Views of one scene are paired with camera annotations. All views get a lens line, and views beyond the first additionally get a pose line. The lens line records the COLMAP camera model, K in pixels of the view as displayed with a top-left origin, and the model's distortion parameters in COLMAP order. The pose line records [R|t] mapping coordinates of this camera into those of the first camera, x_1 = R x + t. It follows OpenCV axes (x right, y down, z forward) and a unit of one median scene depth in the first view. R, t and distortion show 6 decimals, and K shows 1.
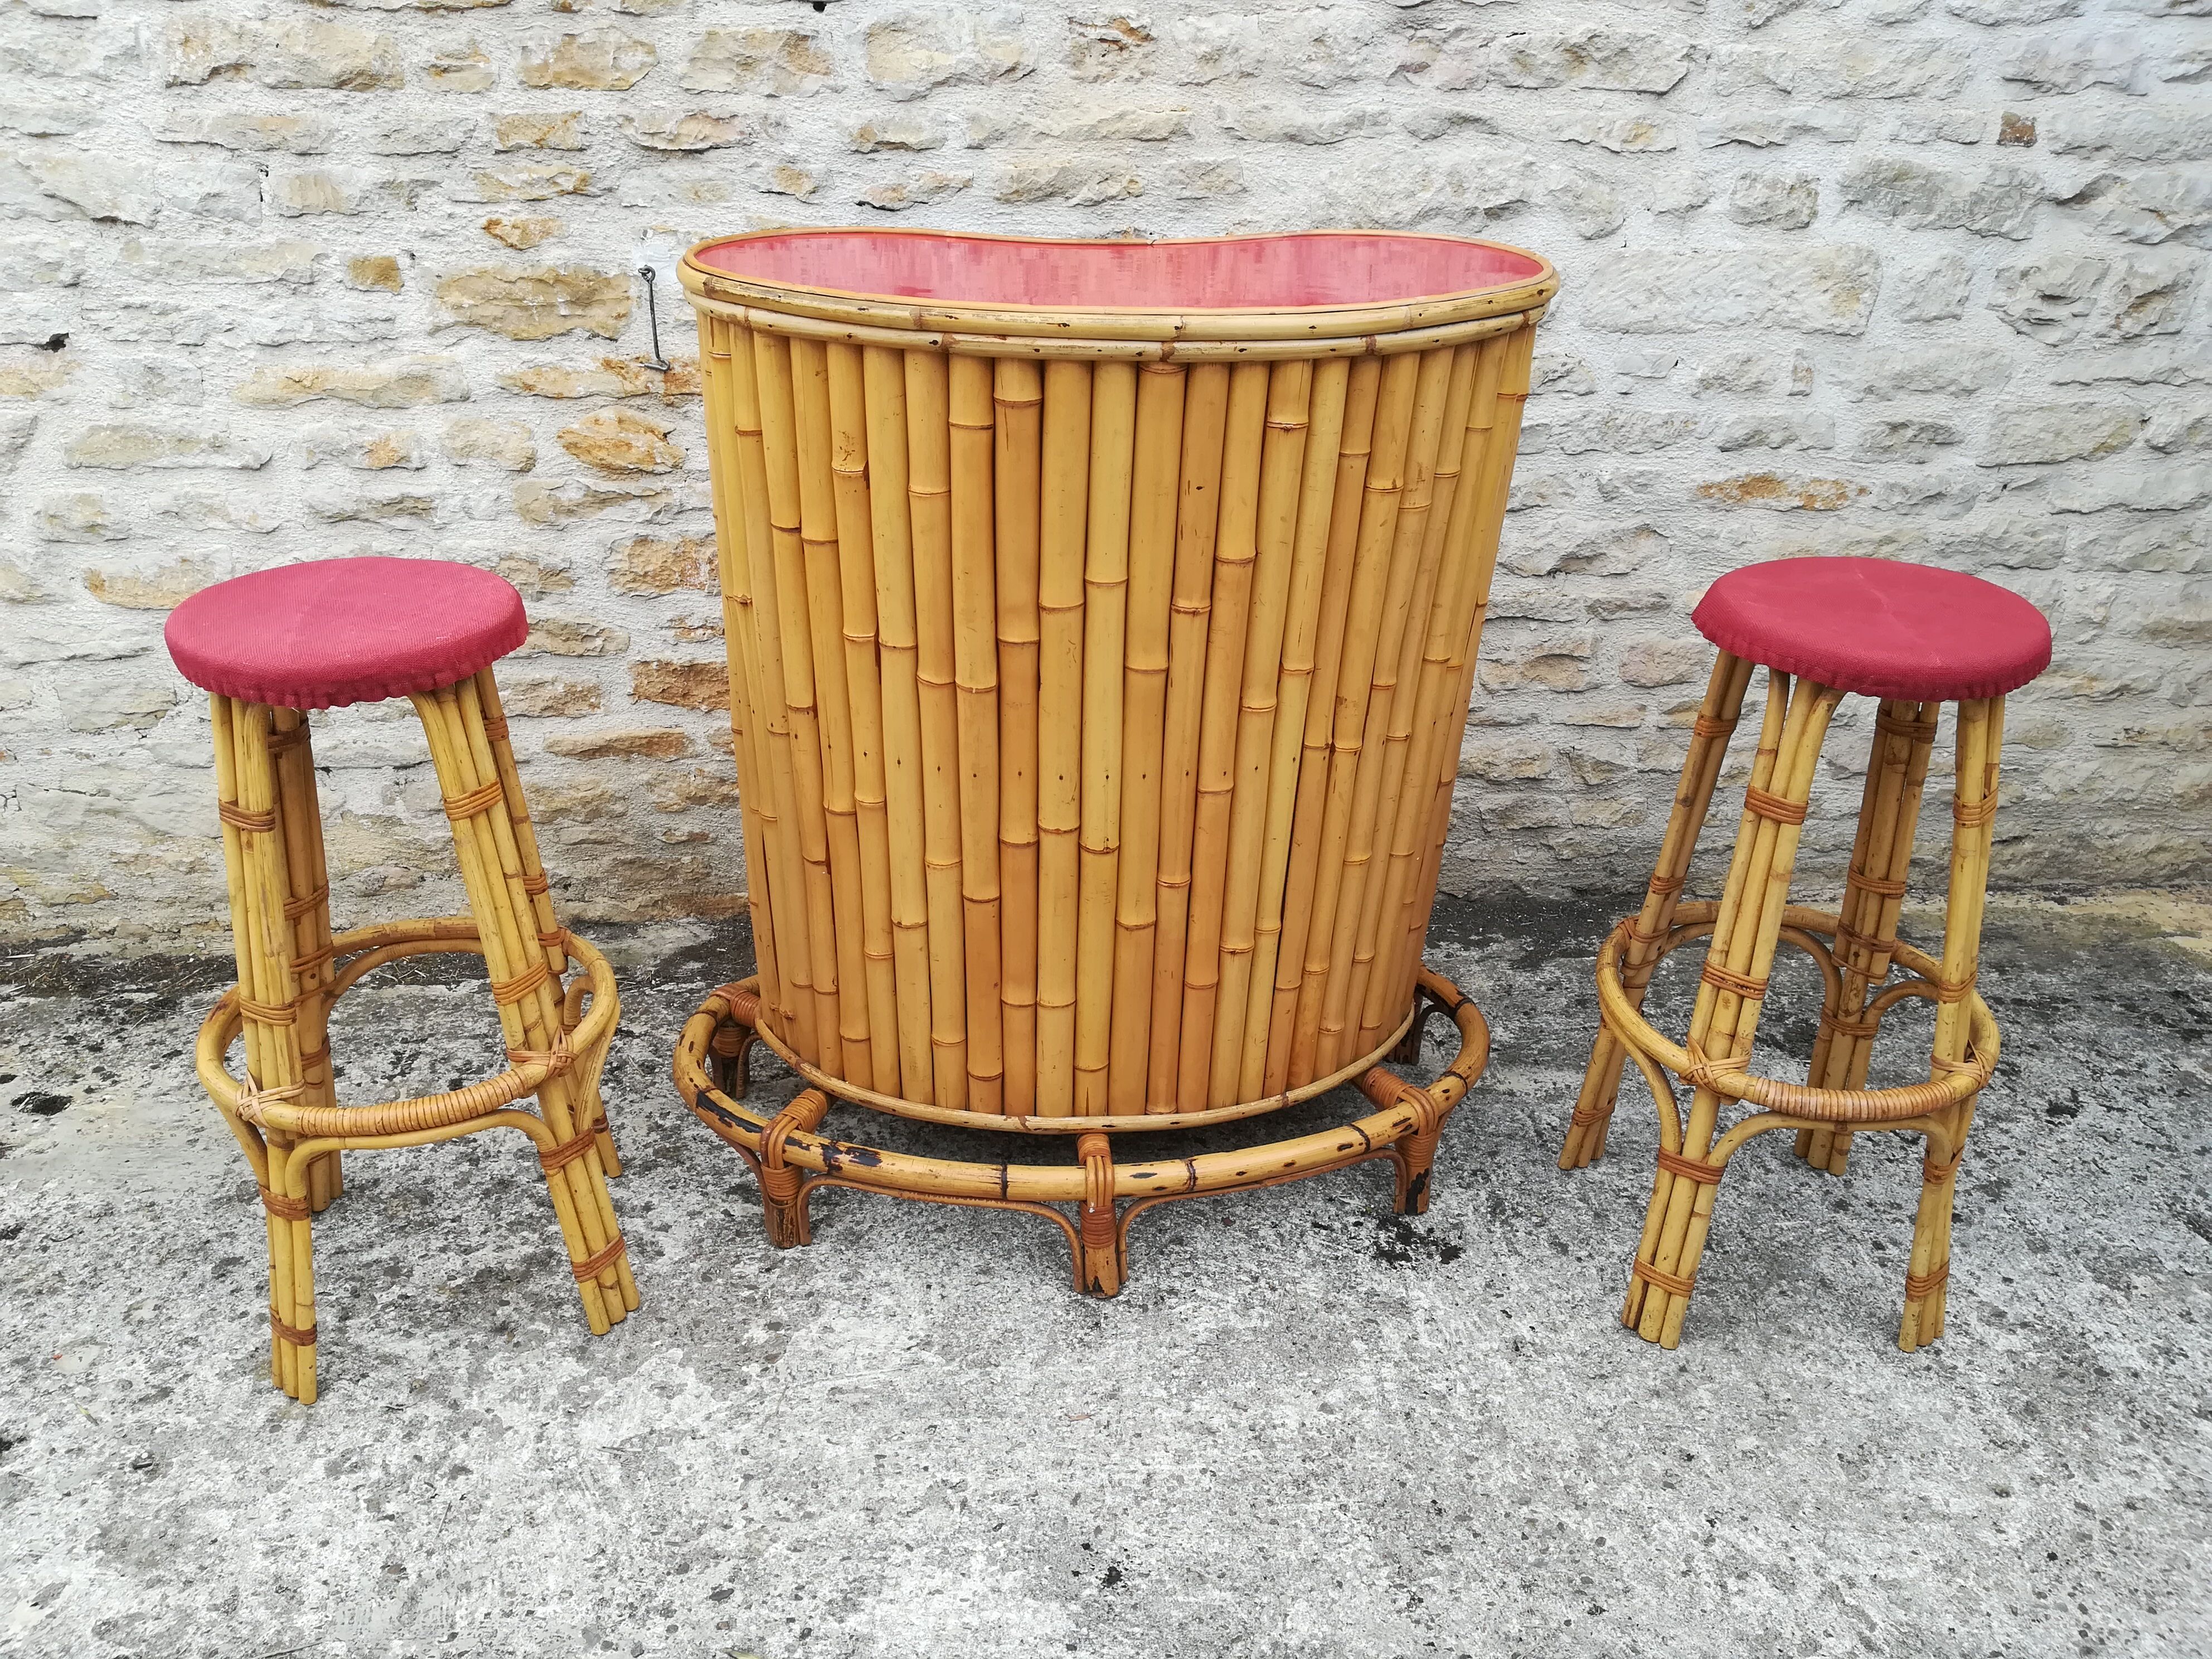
lens RADIAL K [[1728.0, 0, 1110.7], [0, 1728.0, 831.0], [0, 0, 1]] dist [0.052984, -0.078564]
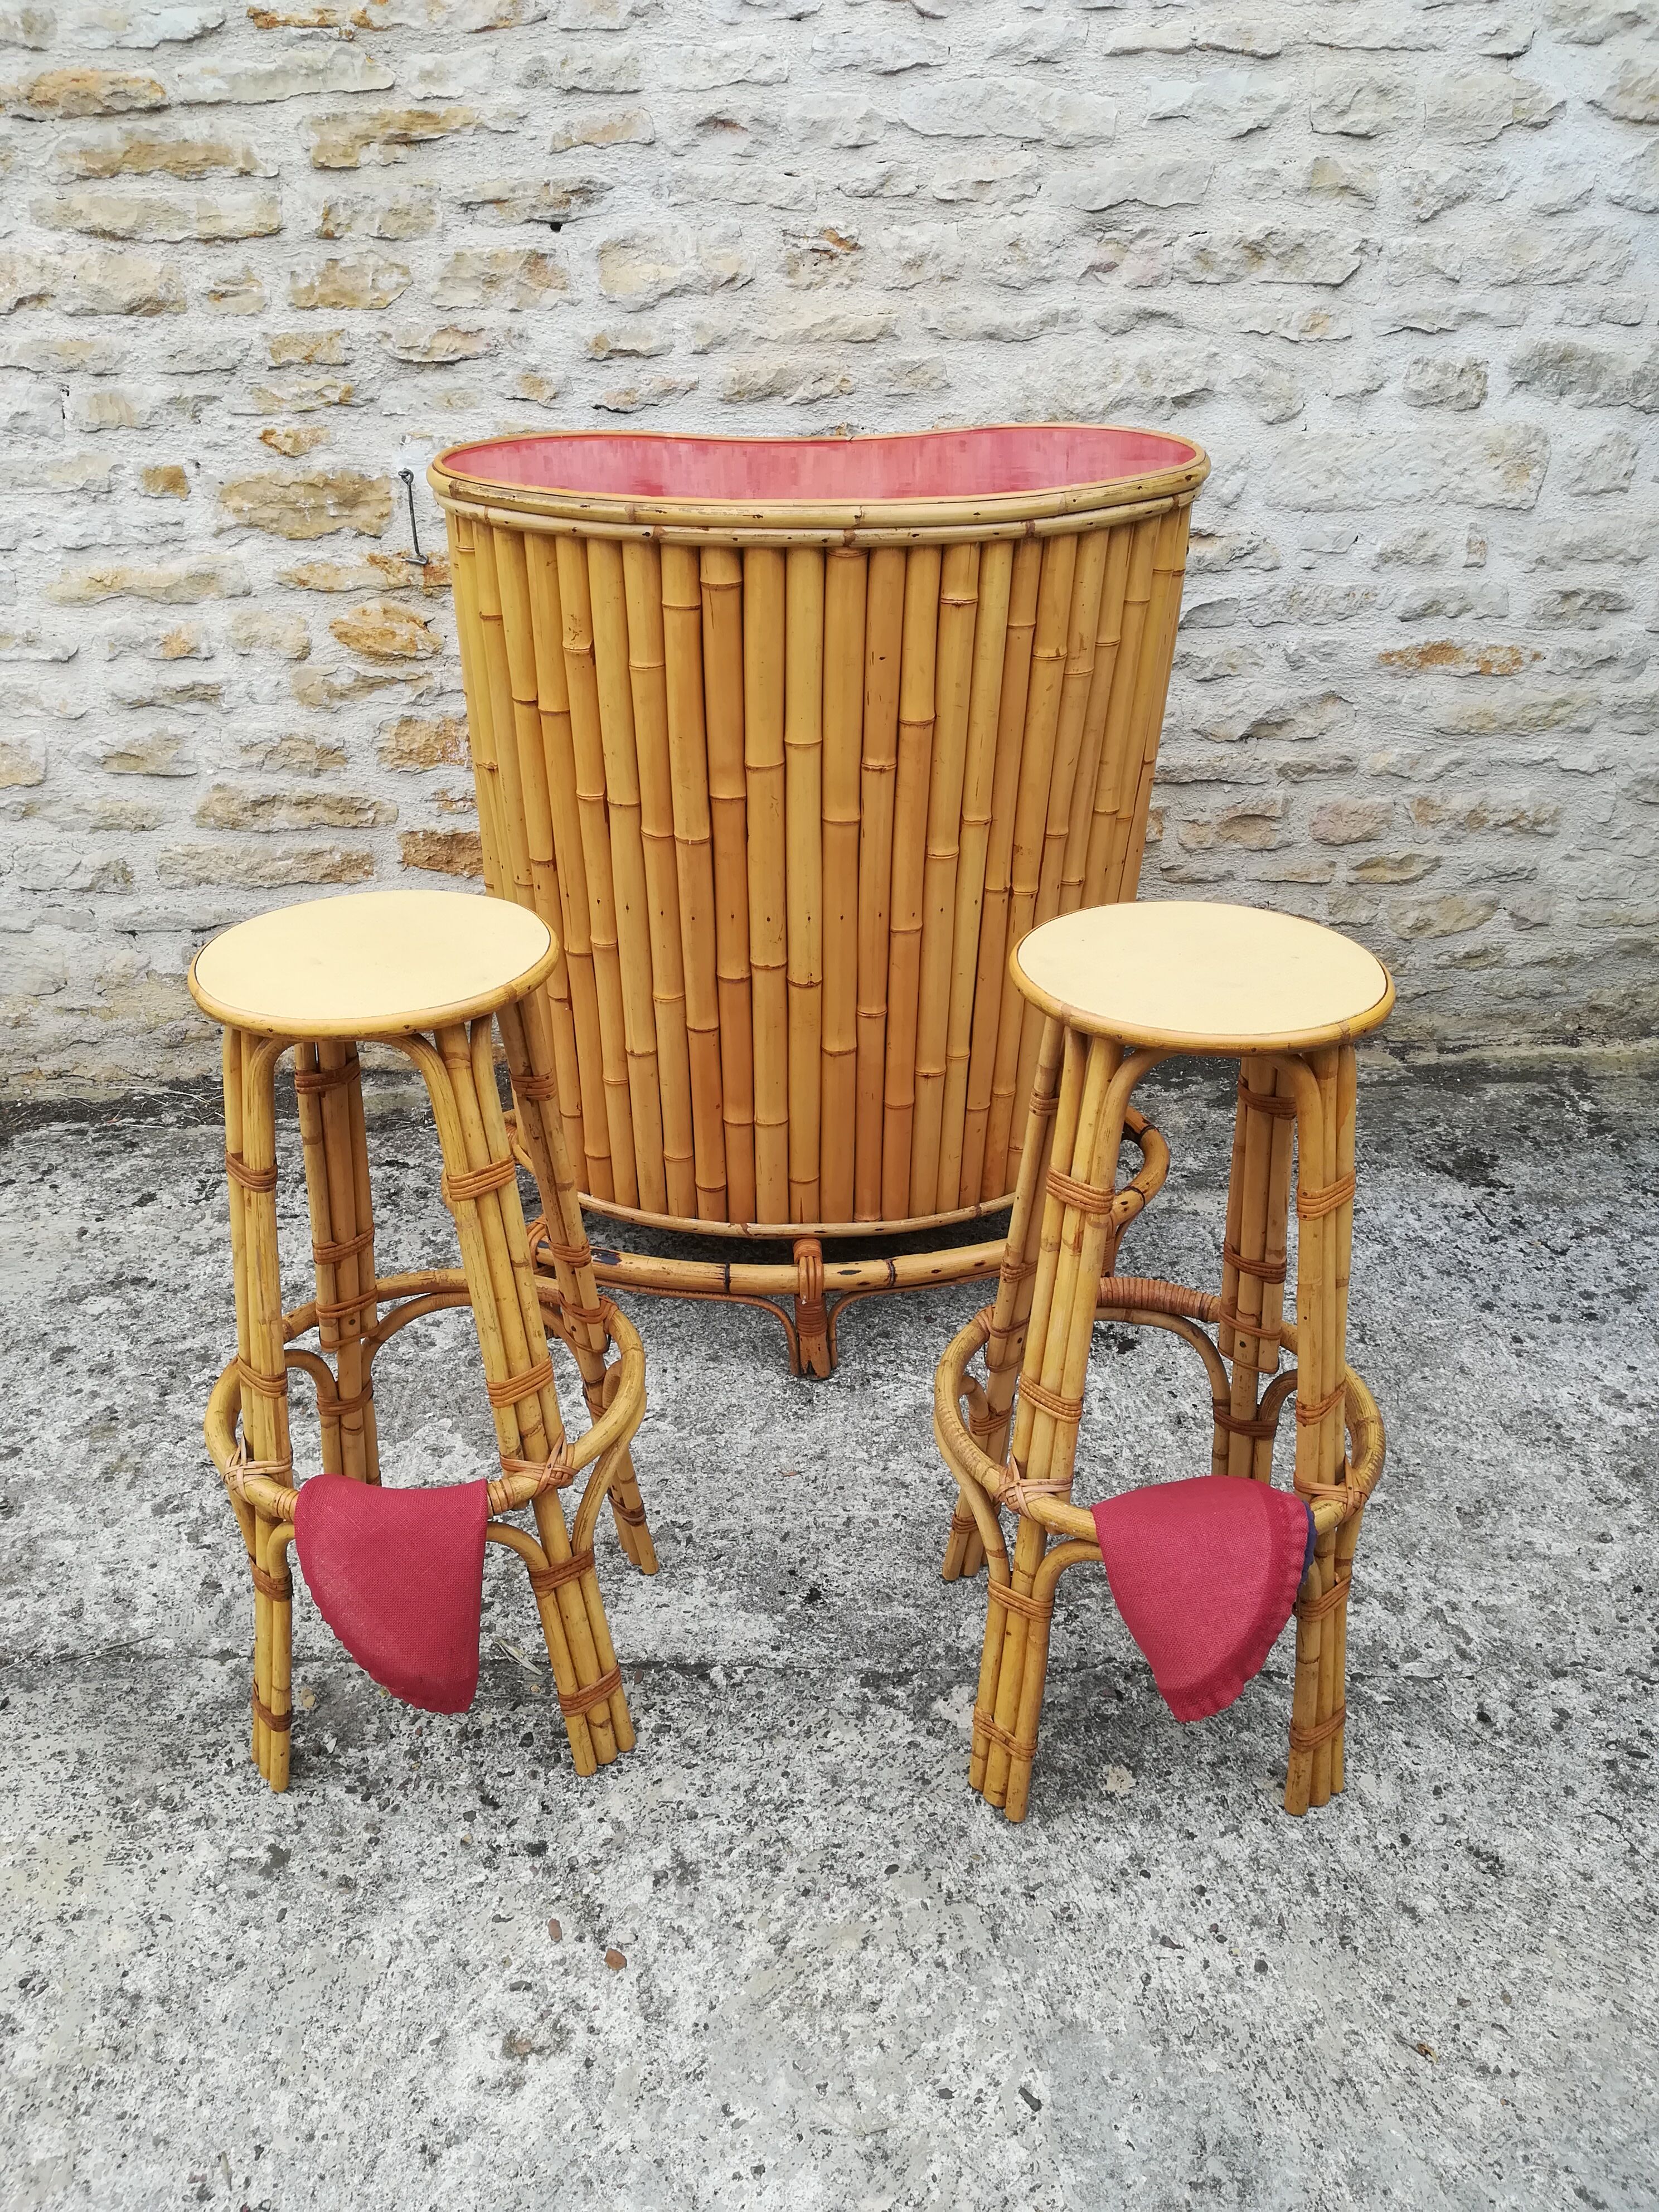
lens RADIAL K [[1733.0, 0, 809.0], [0, 1733.0, 1098.3], [0, 0, 1]] dist [0.056707, -0.086608]
pose [[0.998811, -0.006447, -0.048320, 0.046779], [0.008449, 0.999109, 0.041358, 0.036233], [0.048011, -0.041717, 0.997975, -0.129854]]
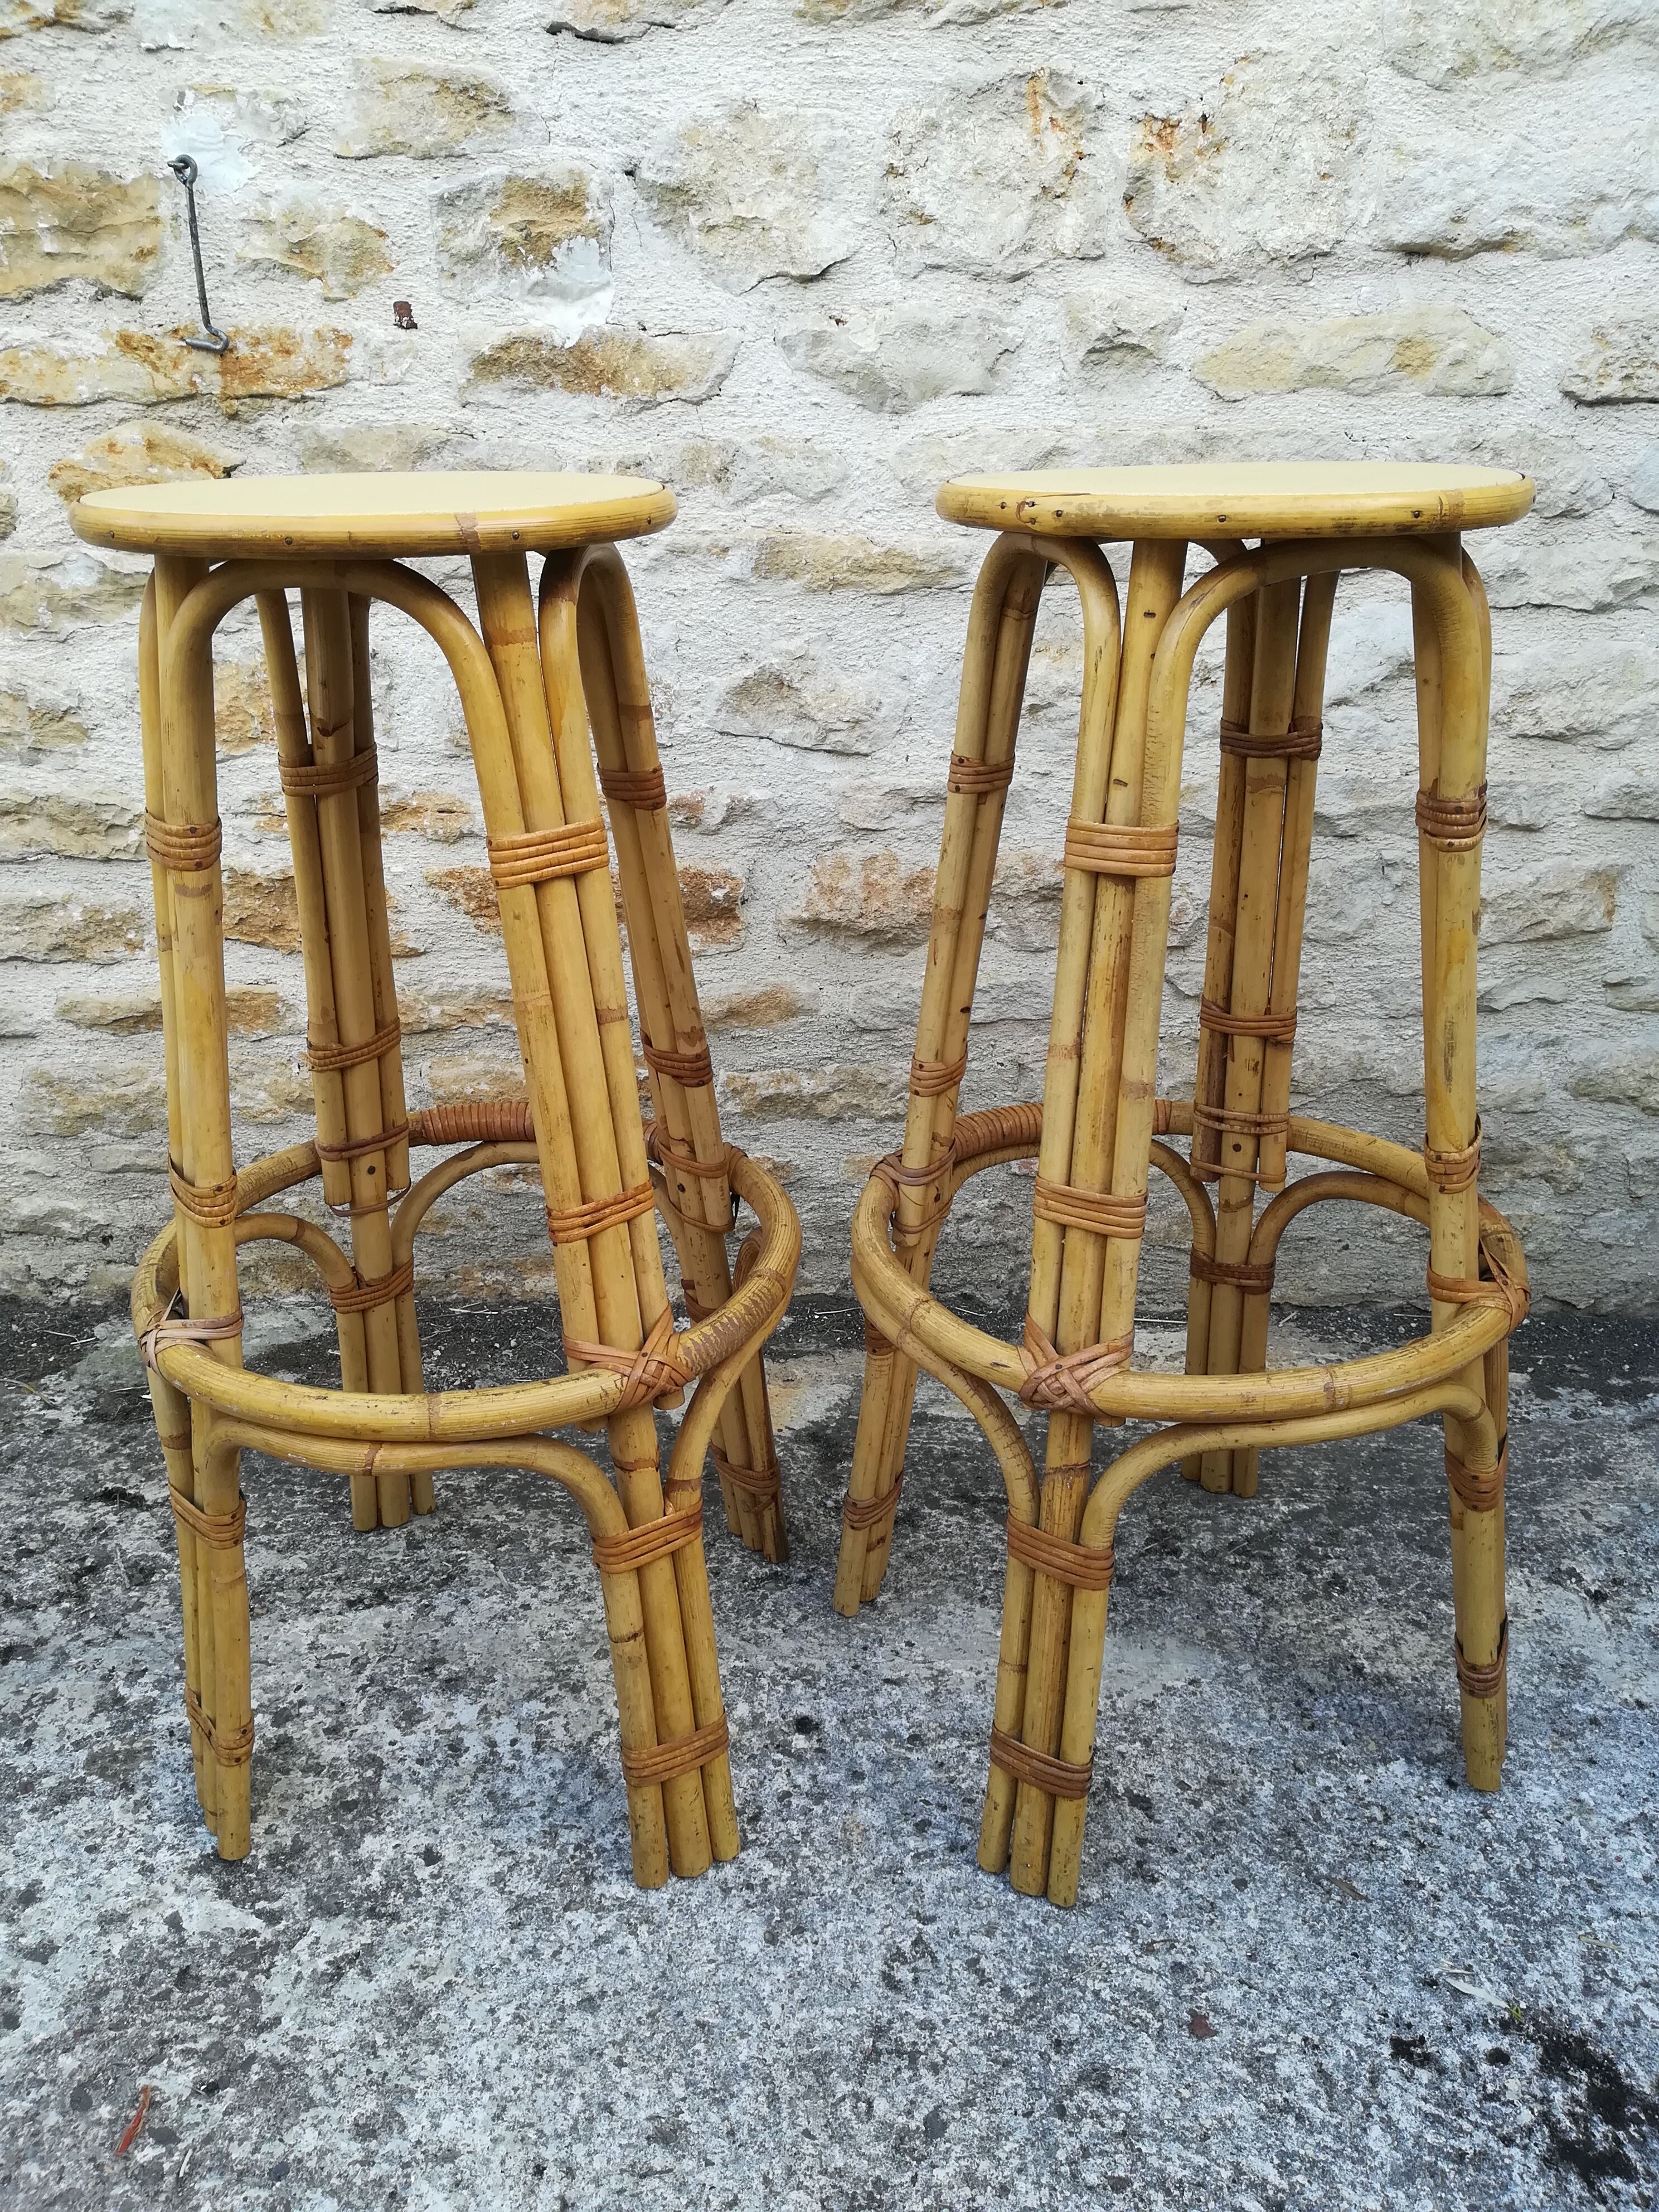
lens RADIAL K [[1729.4, 0, 813.0], [0, 1729.4, 1105.5], [0, 0, 1]] dist [0.041629, -0.064610]
pose [[0.993847, 0.024852, -0.107933, 0.008024], [-0.029370, 0.998749, -0.040478, 0.002036], [0.106792, 0.043399, 0.993334, 0.544694]]
